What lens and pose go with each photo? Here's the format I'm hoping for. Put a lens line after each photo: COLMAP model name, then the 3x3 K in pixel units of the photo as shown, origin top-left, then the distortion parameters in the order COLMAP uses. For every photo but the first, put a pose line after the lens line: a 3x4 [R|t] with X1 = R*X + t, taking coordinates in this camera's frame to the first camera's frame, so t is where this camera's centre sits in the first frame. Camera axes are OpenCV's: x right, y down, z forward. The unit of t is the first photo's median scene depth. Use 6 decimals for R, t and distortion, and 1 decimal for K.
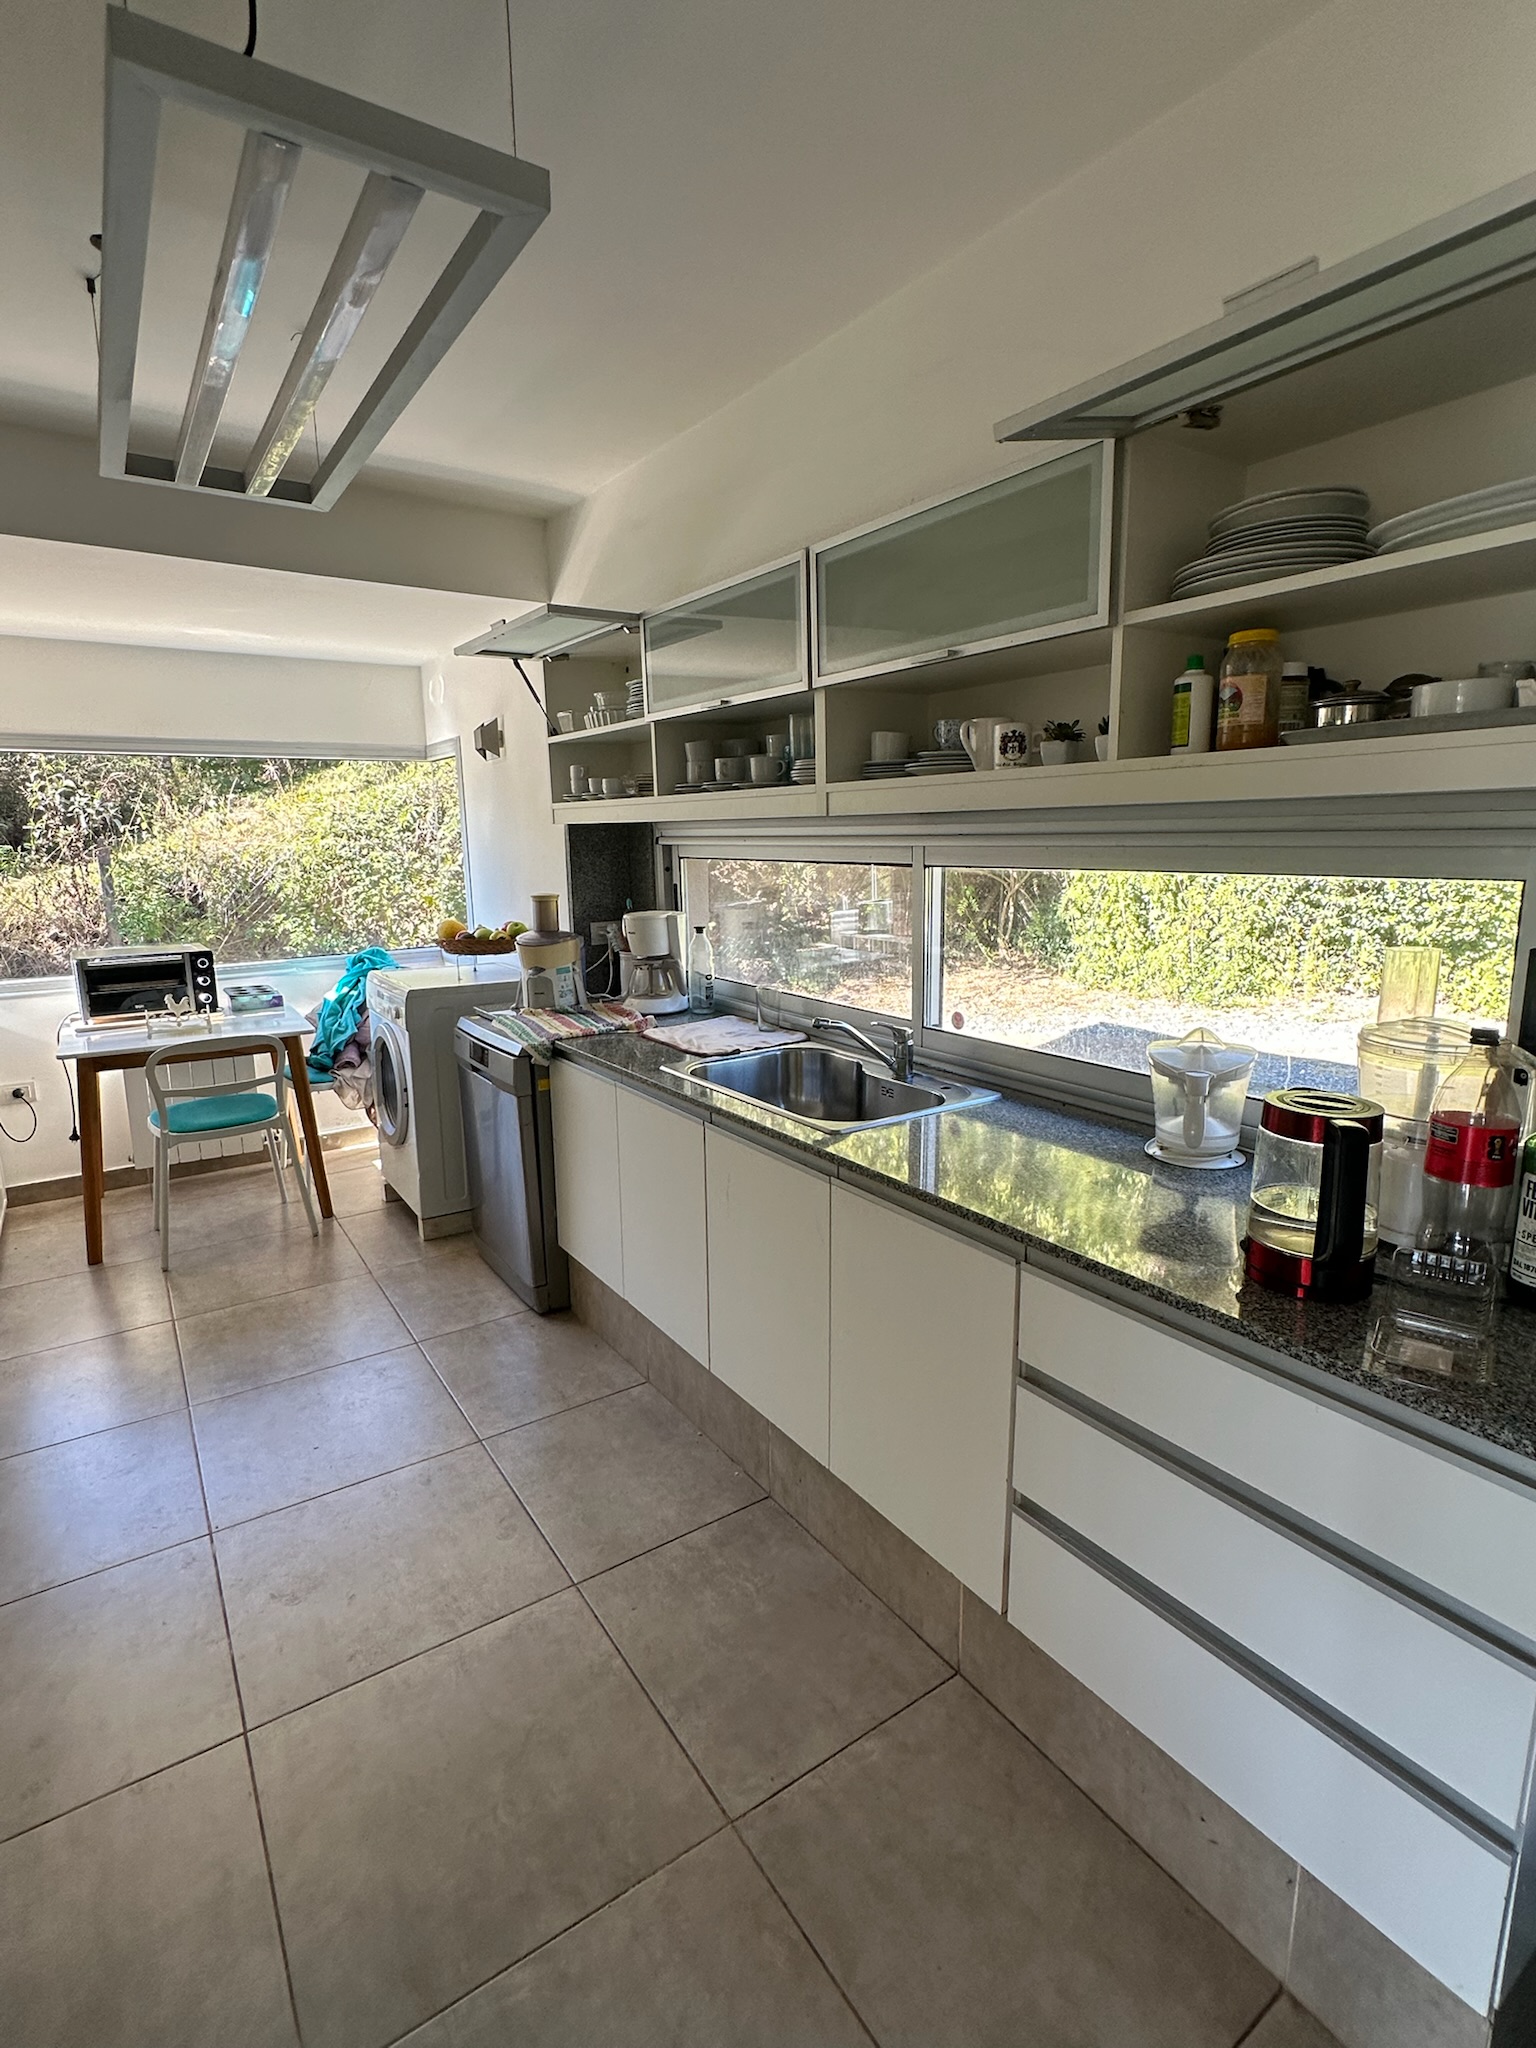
lens RADIAL K [[991.2, 0, 770.1], [0, 991.2, 1025.6], [0, 0, 1]] dist [0.002670, 0.001601]
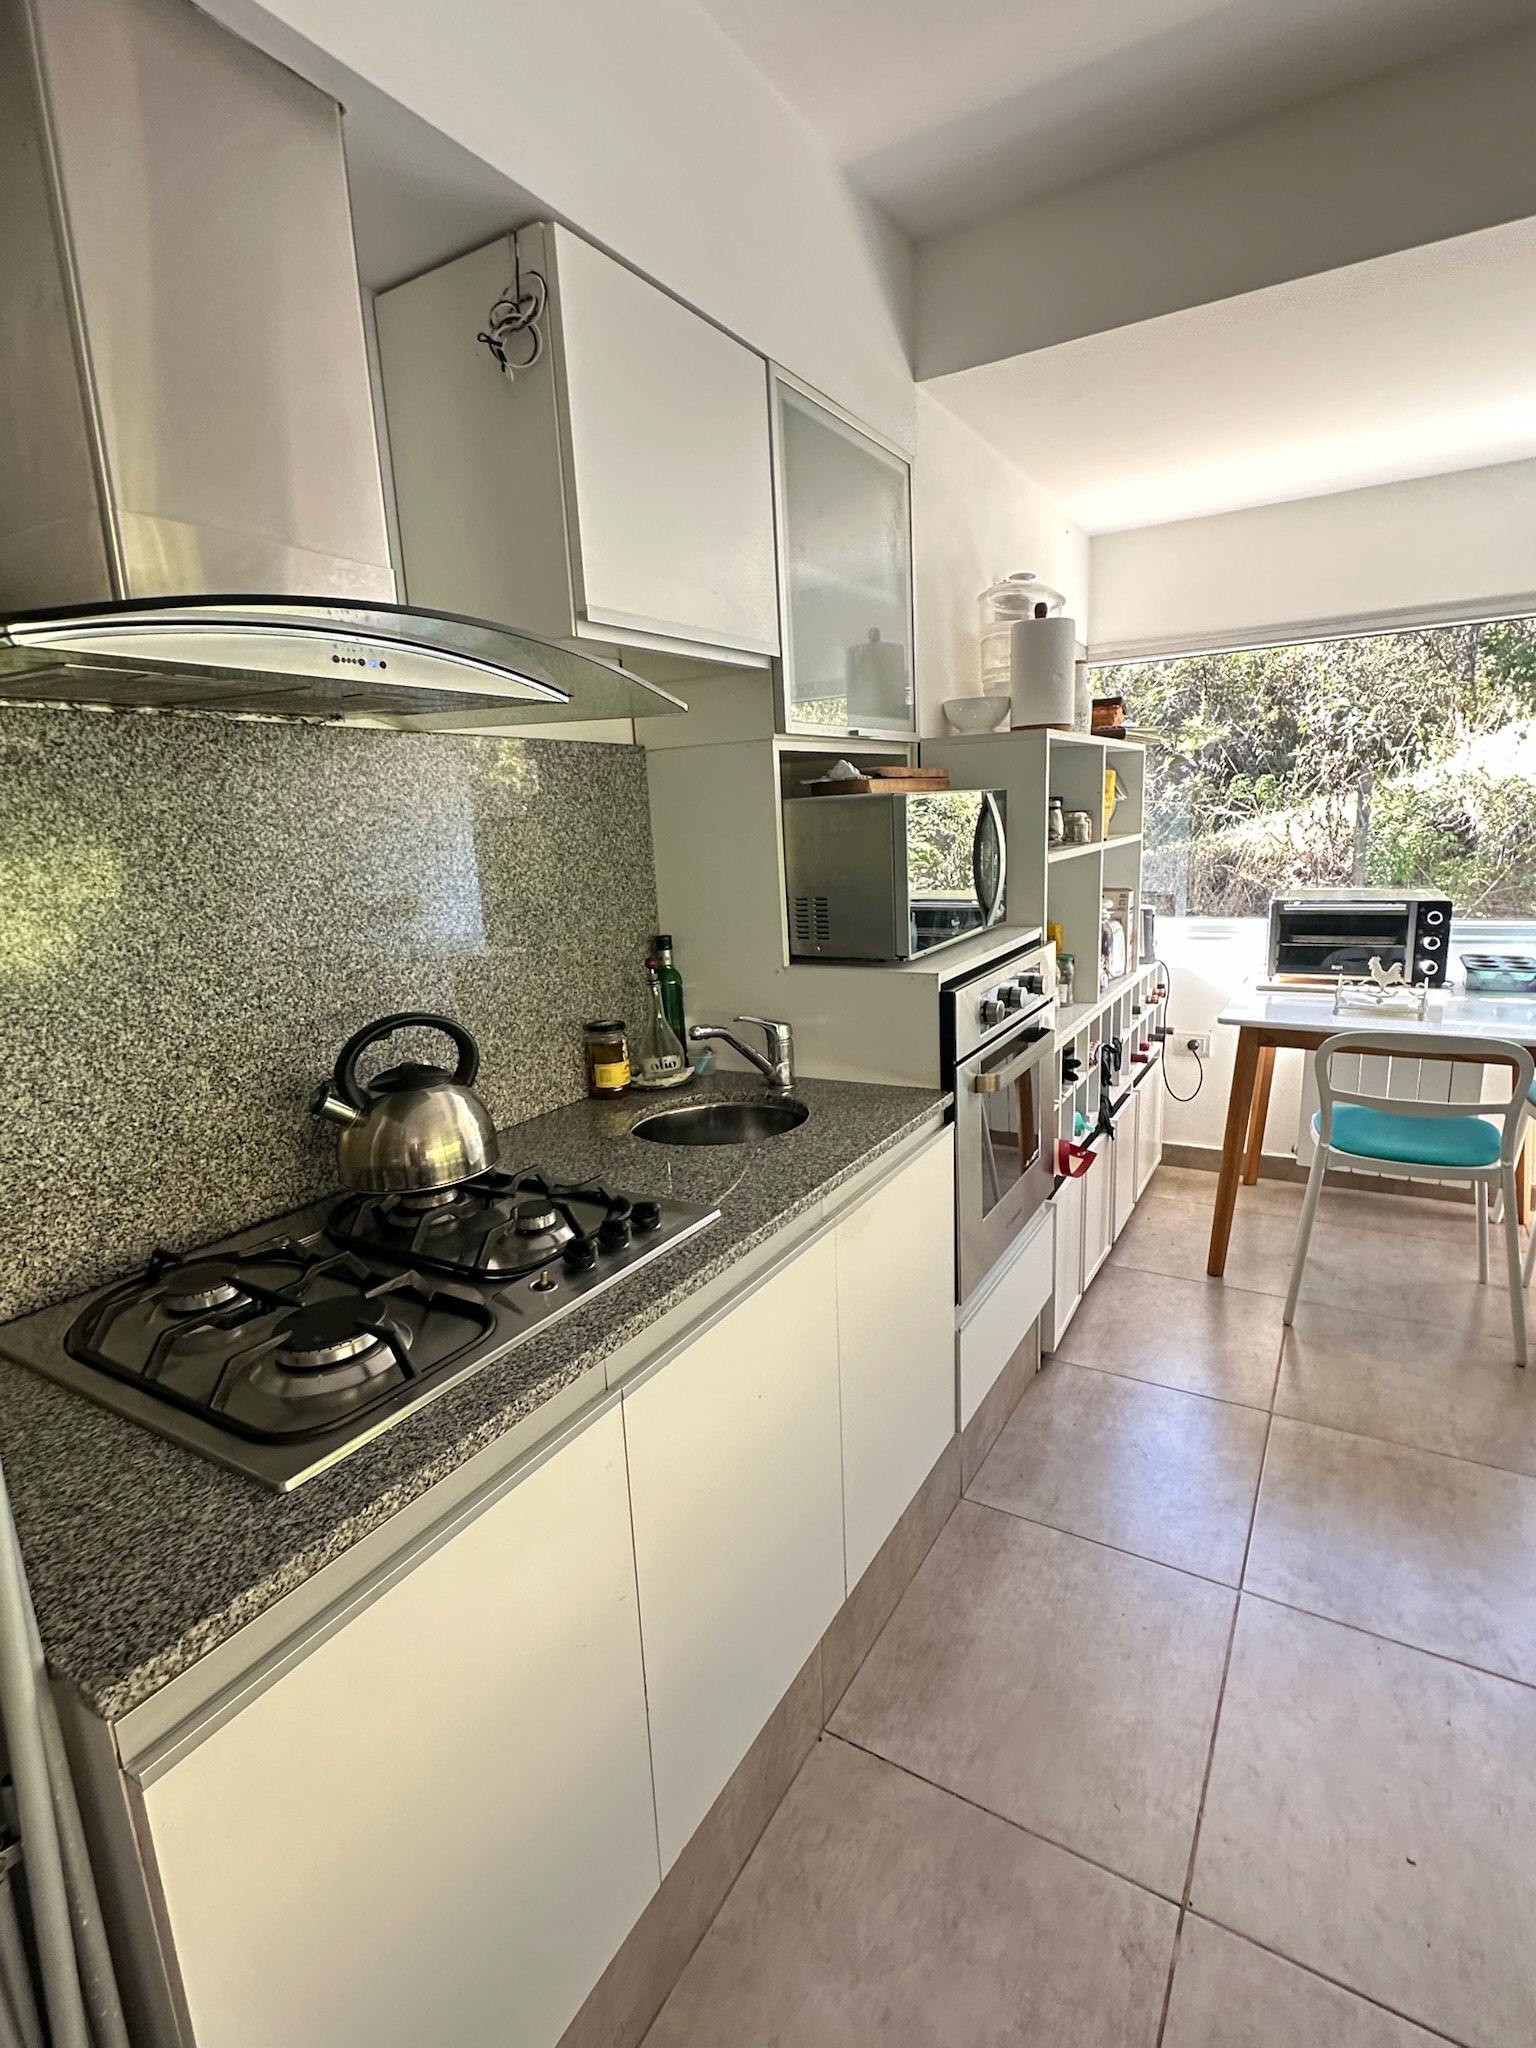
lens RADIAL K [[991.2, 0, 768.6], [0, 991.2, 1021.0], [0, 0, 1]] dist [0.002670, 0.001601]
pose [[0.423215, 0.179333, -0.888104, -0.126846], [-0.130183, 0.982080, 0.136273, -0.024283], [0.896628, 0.057944, 0.438977, 0.258633]]
